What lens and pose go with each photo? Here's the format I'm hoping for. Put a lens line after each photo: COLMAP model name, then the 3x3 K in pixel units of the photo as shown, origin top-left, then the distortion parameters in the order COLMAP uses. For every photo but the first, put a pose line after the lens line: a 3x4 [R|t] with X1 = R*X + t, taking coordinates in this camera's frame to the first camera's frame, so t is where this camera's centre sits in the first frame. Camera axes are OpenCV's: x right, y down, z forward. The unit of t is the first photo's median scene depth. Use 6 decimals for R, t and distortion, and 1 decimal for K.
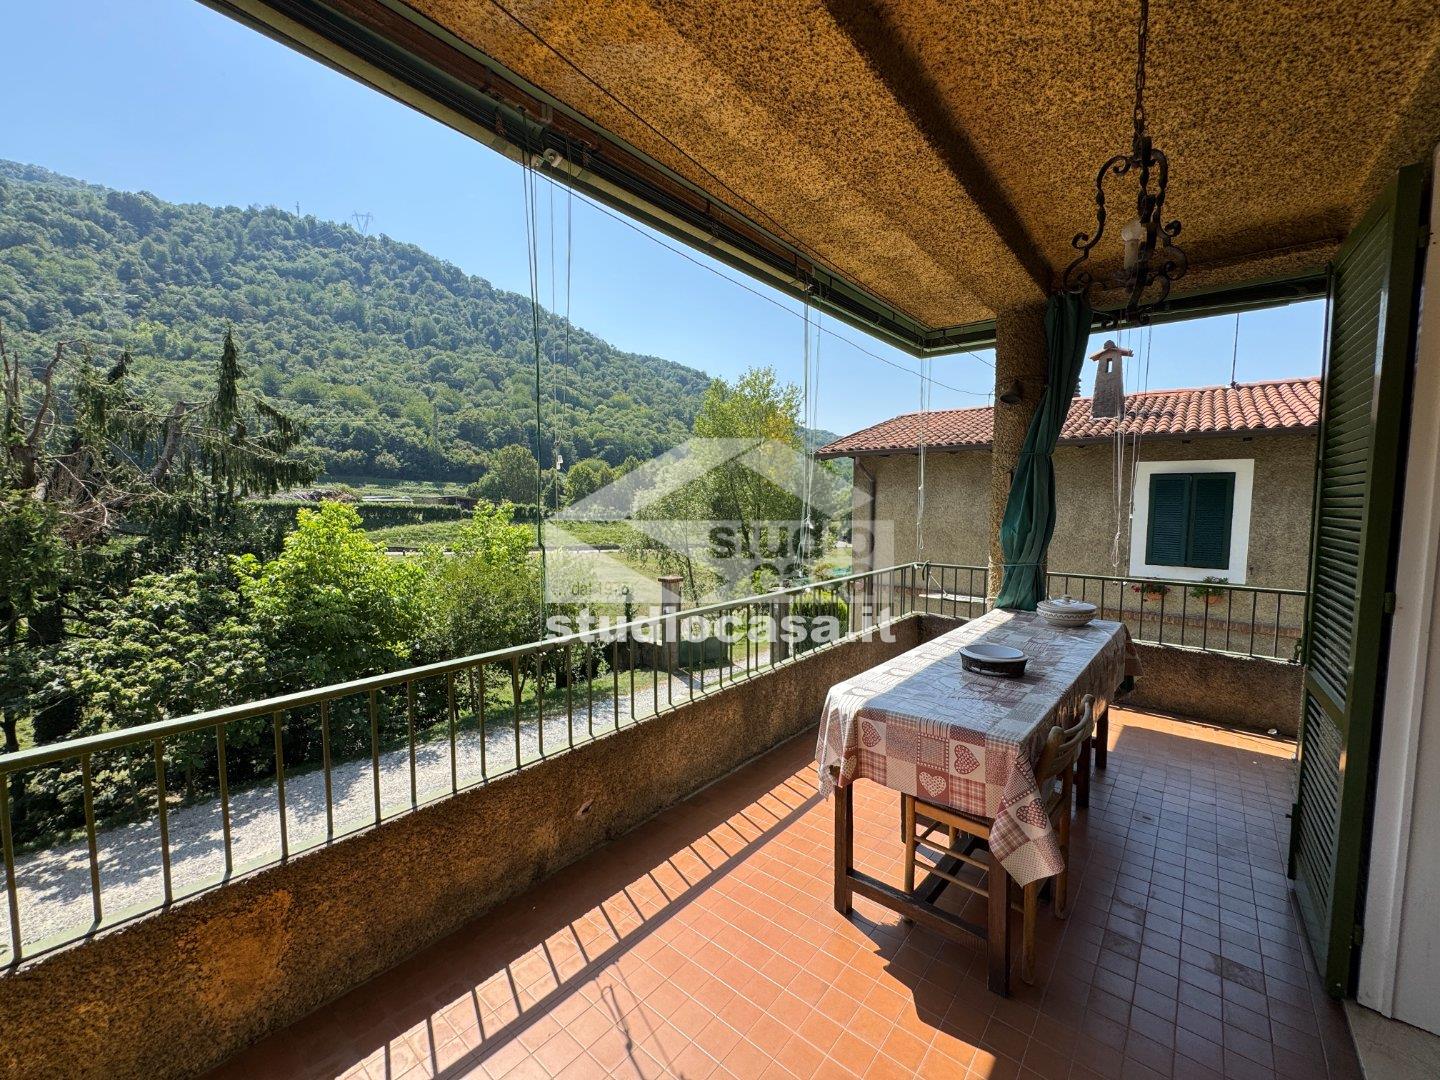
lens RADIAL K [[574.8, 0, 720.0], [0, 574.8, 540.0], [0, 0, 1]] dist [-0.002241, 0.000847]
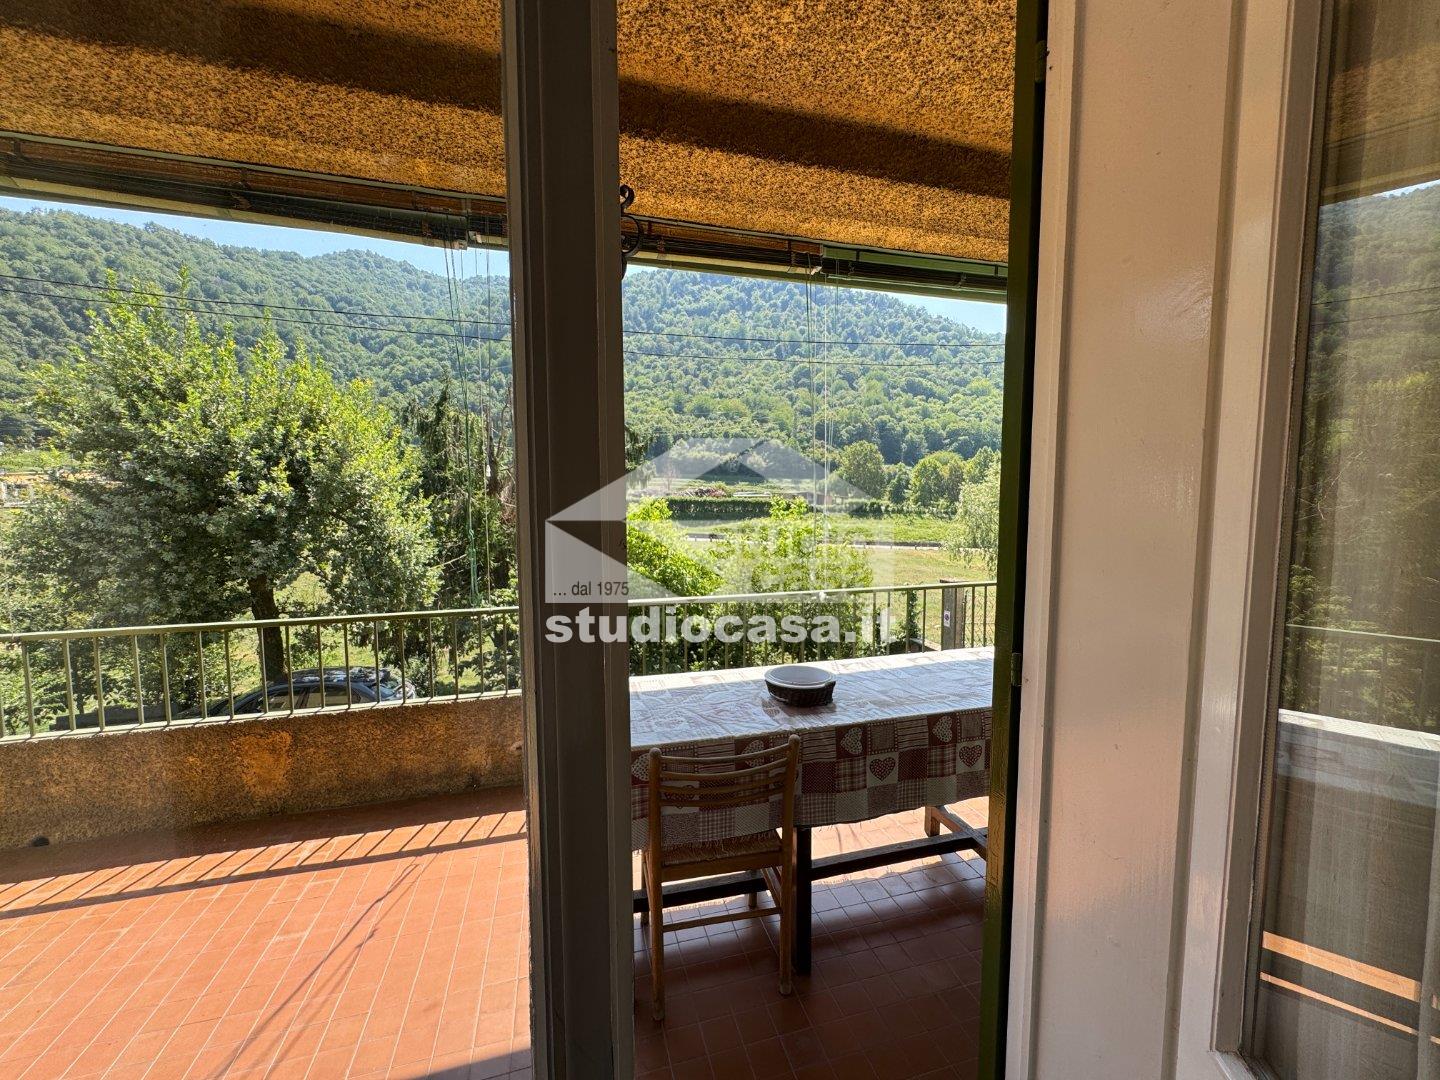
lens RADIAL K [[574.8, 0, 720.0], [0, 574.8, 540.0], [0, 0, 1]] dist [-0.002241, 0.000847]
pose [[0.831344, 0.039451, -0.554356, 0.642670], [-0.034430, 0.999217, 0.019476, -0.017071], [0.554691, 0.002895, 0.832051, 0.159128]]
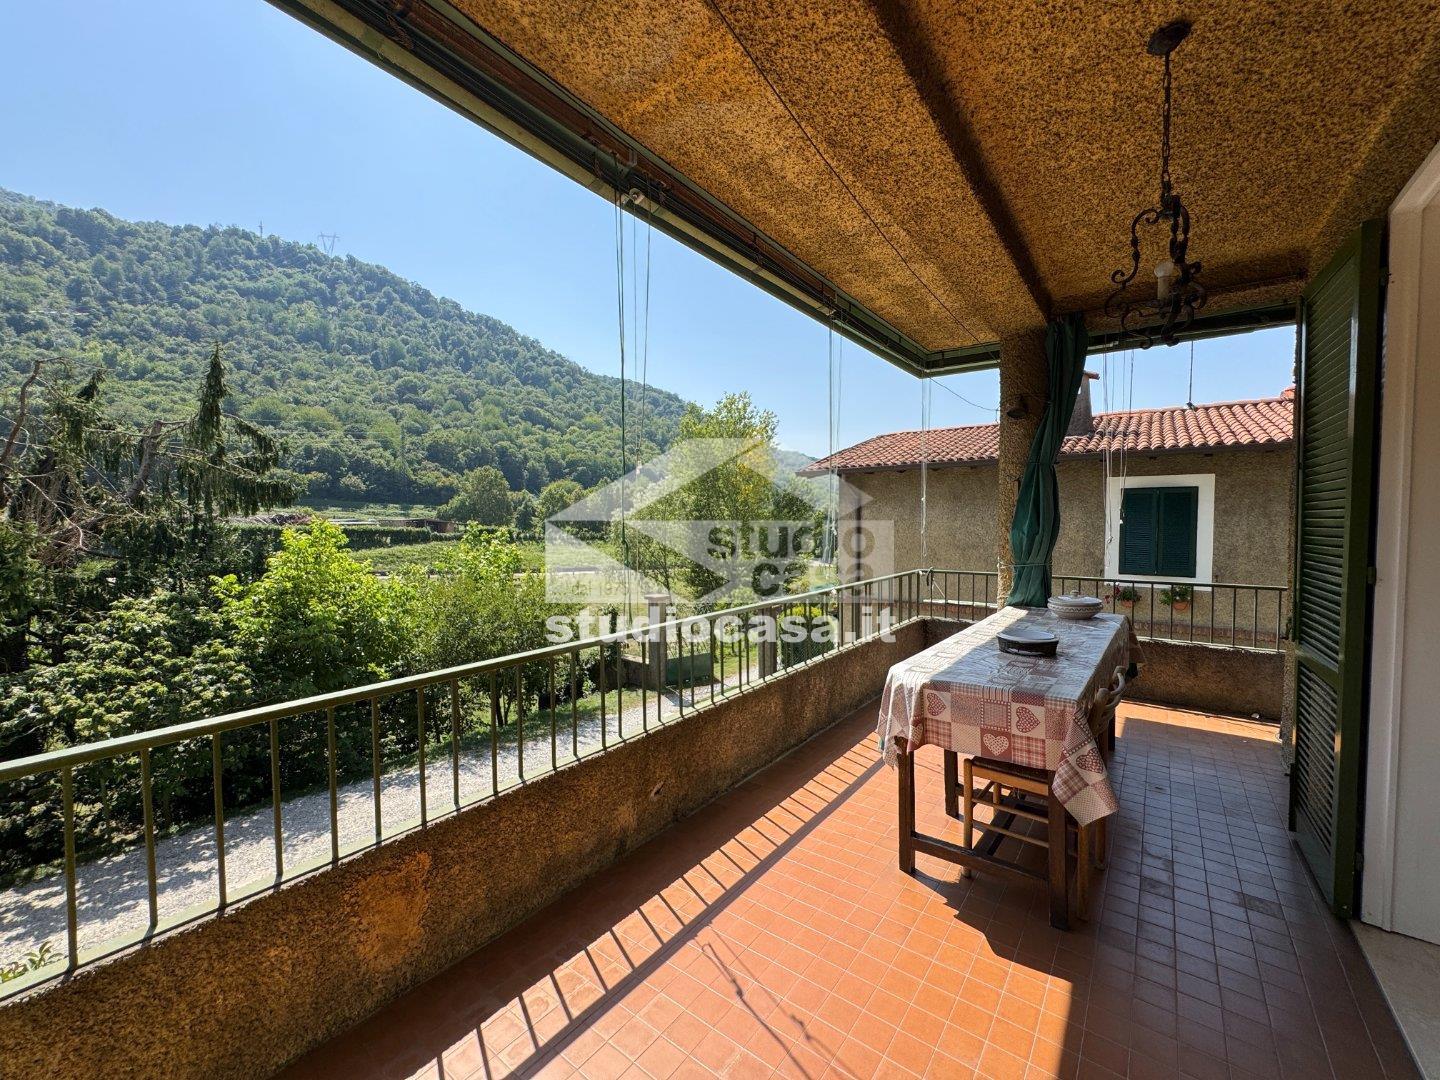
lens RADIAL K [[574.8, 0, 720.0], [0, 574.8, 540.0], [0, 0, 1]] dist [-0.002241, 0.000847]
pose [[0.998861, -0.008688, 0.046922, -0.130518], [0.010371, 0.999307, -0.035751, 0.032843], [-0.046579, 0.036197, 0.998259, -0.071717]]
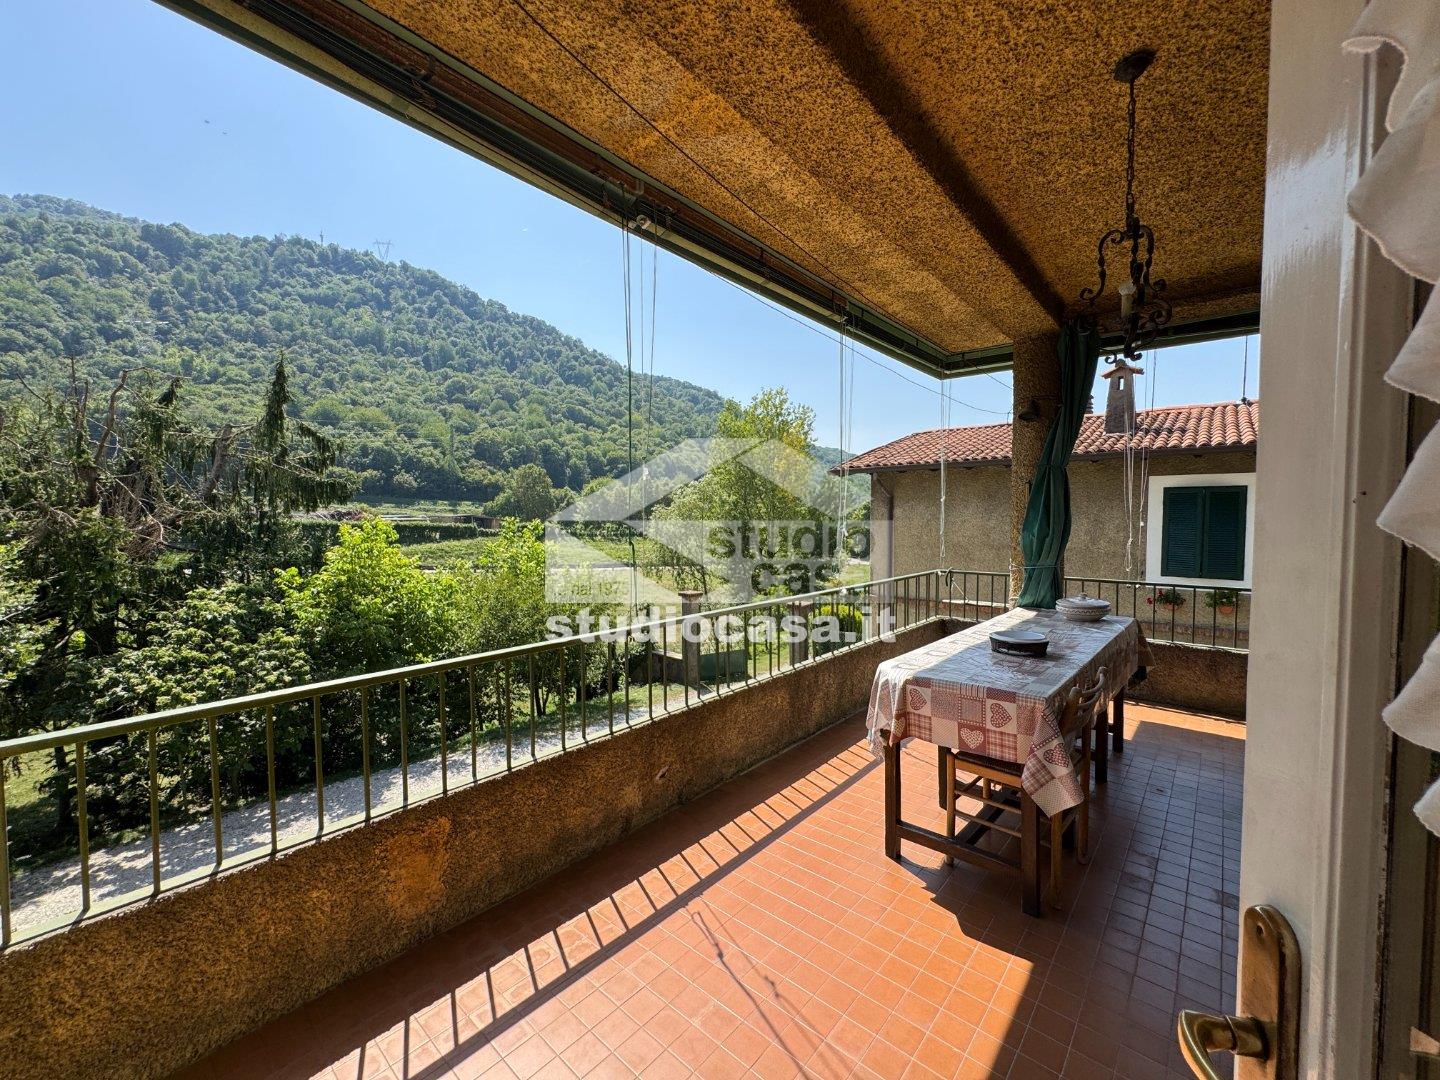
lens RADIAL K [[574.8, 0, 720.0], [0, 574.8, 540.0], [0, 0, 1]] dist [-0.002241, 0.000847]
pose [[0.999789, -0.002902, -0.020342, -0.075067], [0.002270, 0.999516, -0.031026, 0.028229], [0.020422, 0.030974, 0.999312, -0.127627]]
